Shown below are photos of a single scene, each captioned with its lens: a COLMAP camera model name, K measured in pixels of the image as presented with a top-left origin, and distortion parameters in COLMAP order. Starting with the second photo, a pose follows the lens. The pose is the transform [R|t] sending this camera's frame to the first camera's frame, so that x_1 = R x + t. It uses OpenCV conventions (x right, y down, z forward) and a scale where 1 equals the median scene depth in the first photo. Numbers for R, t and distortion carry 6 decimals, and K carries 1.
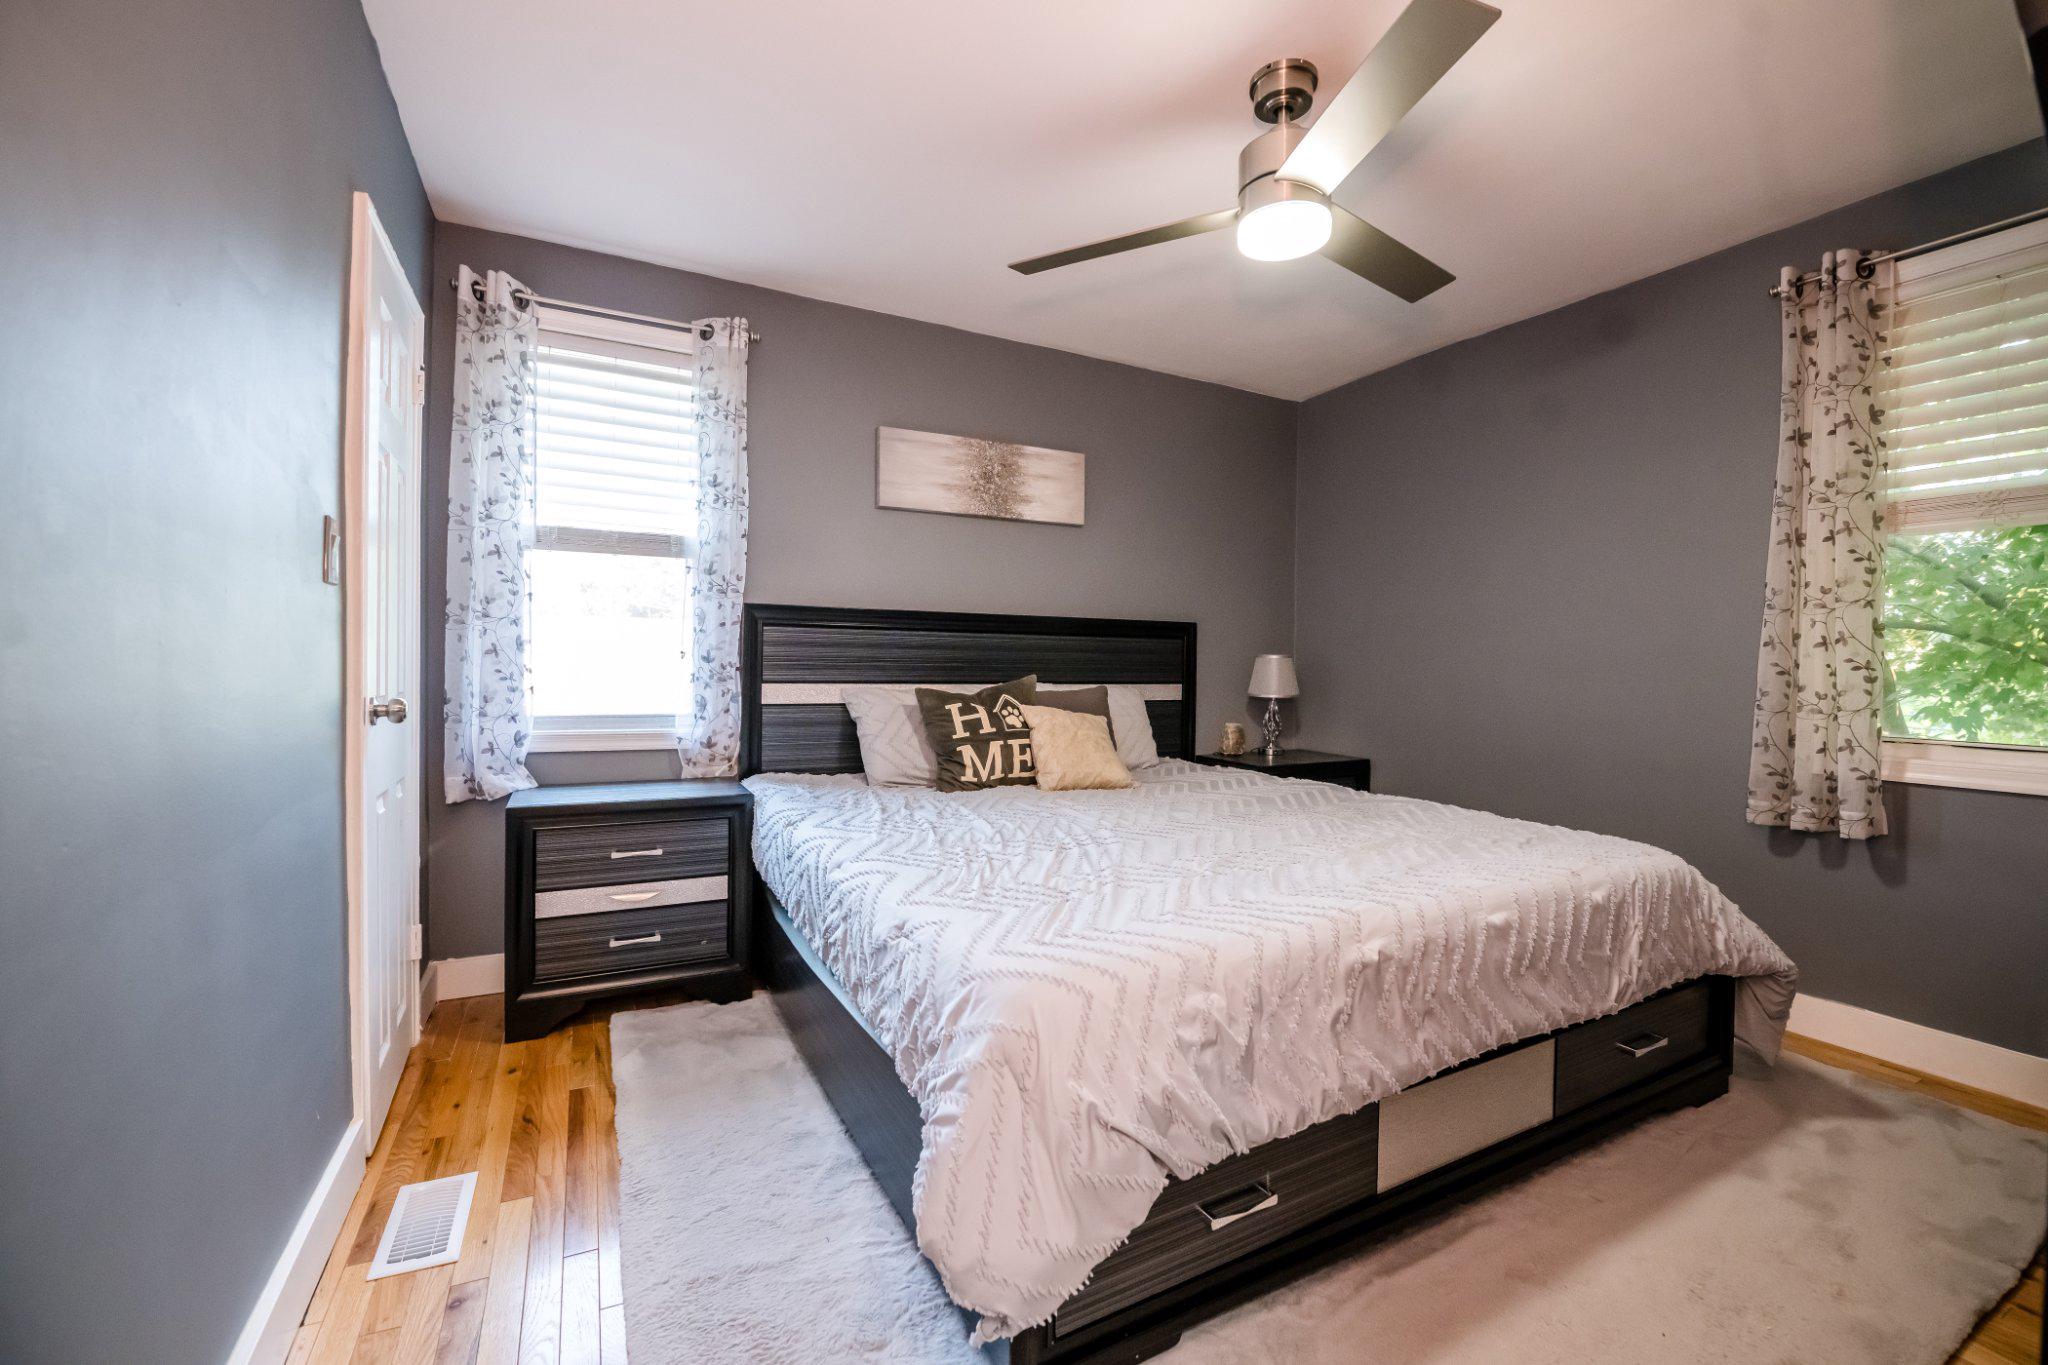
lens RADIAL K [[817.6, 0, 1026.2], [0, 817.6, 677.7], [0, 0, 1]] dist [-0.013061, -0.001973]
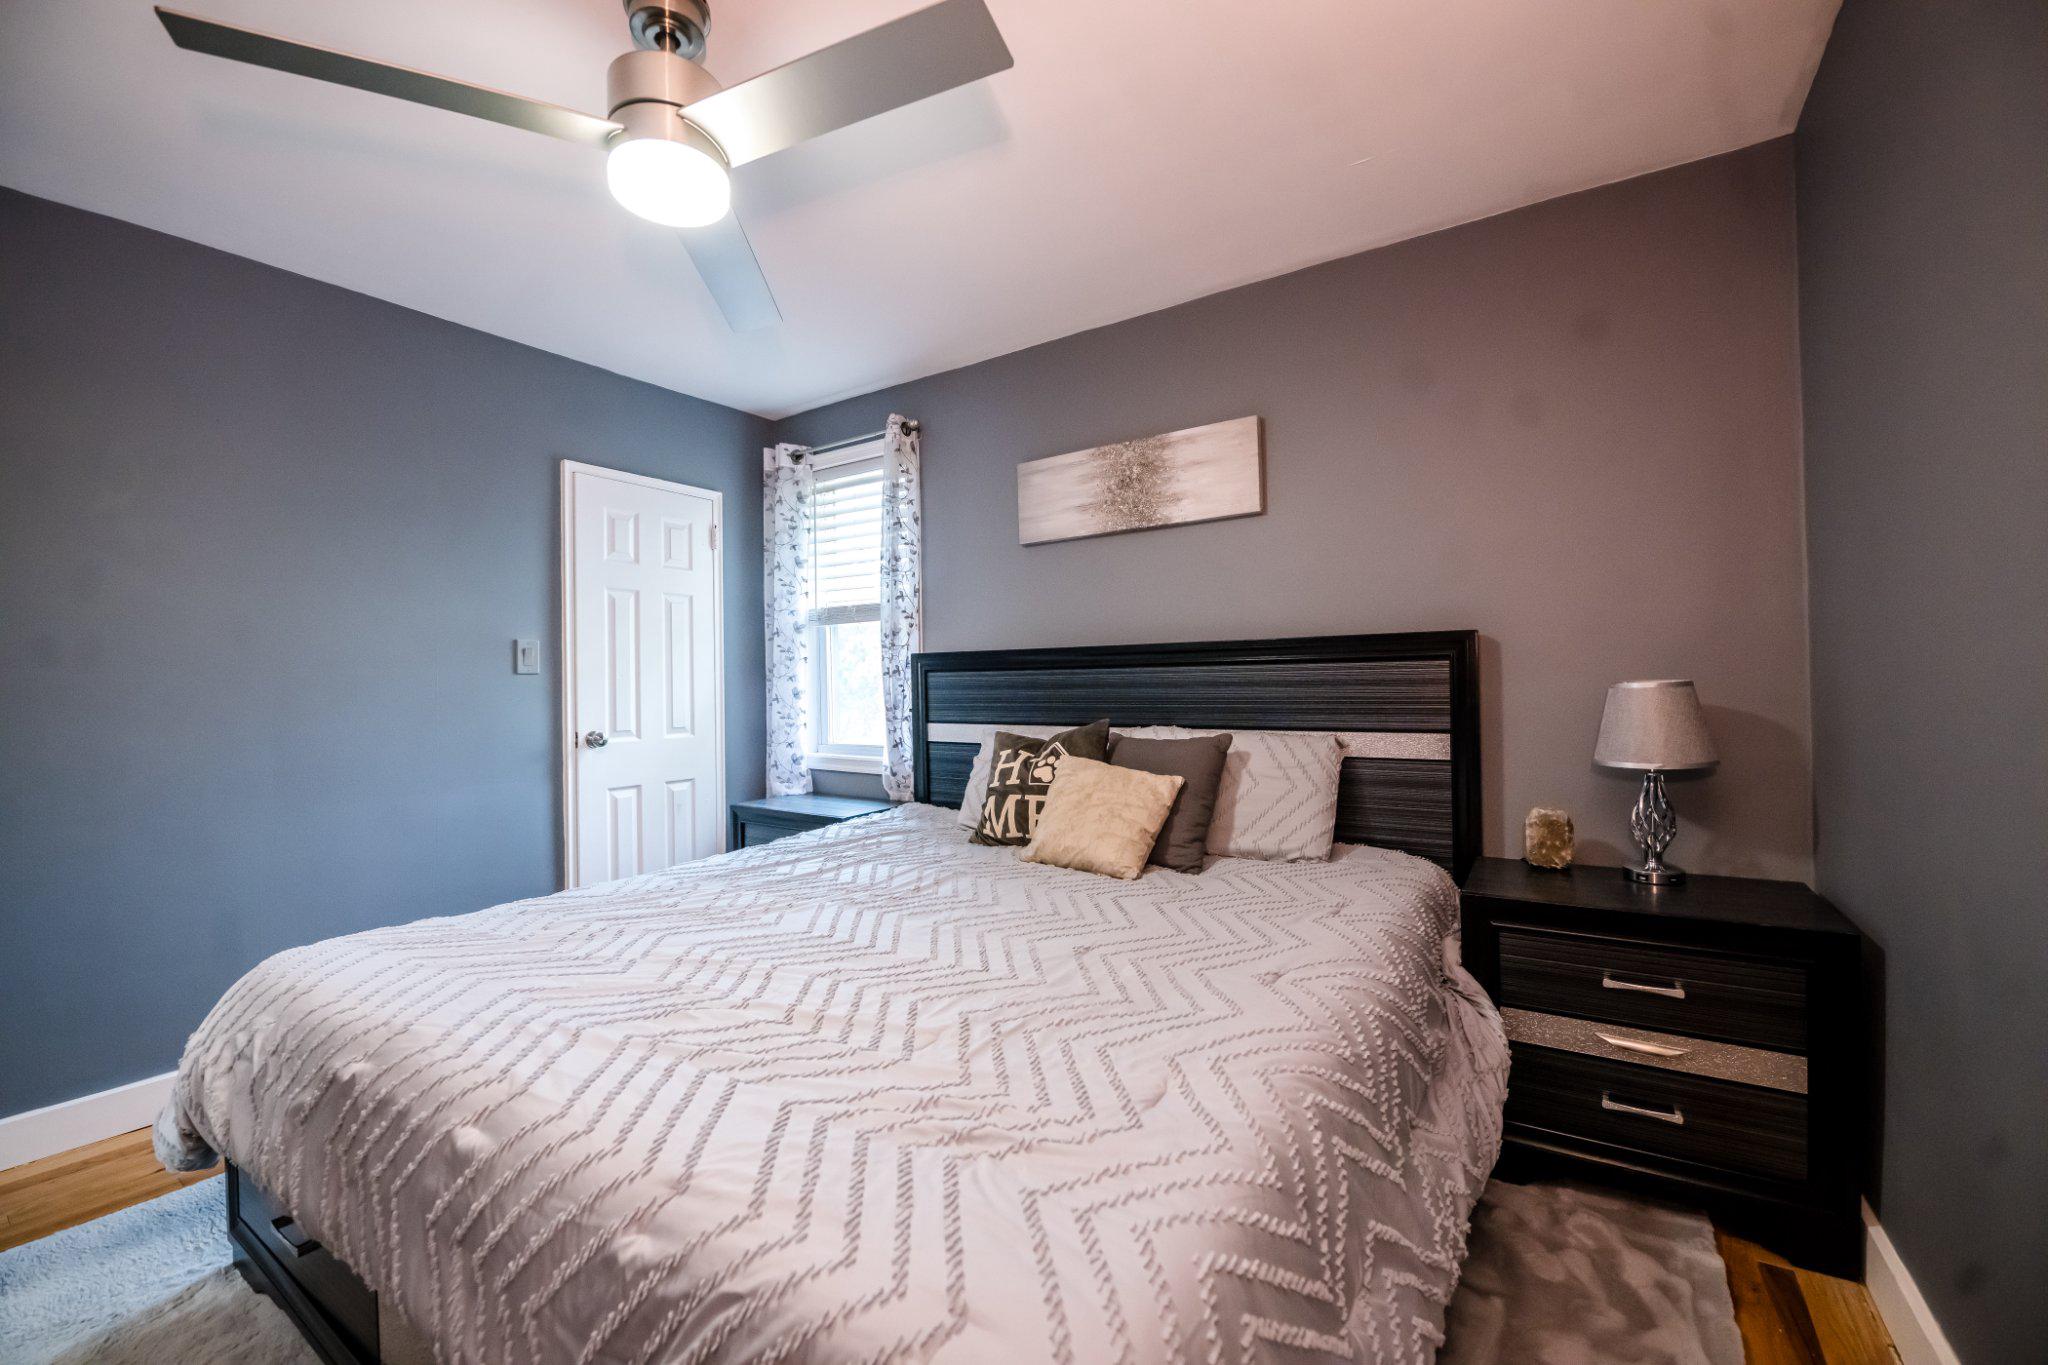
lens RADIAL K [[817.6, 0, 1026.2], [0, 817.6, 677.7], [0, 0, 1]] dist [-0.013061, -0.001973]
pose [[0.484248, -0.026793, -0.874520, 0.731414], [0.006311, 0.999612, -0.027131, -0.024546], [0.874908, 0.007619, 0.484230, 0.567584]]
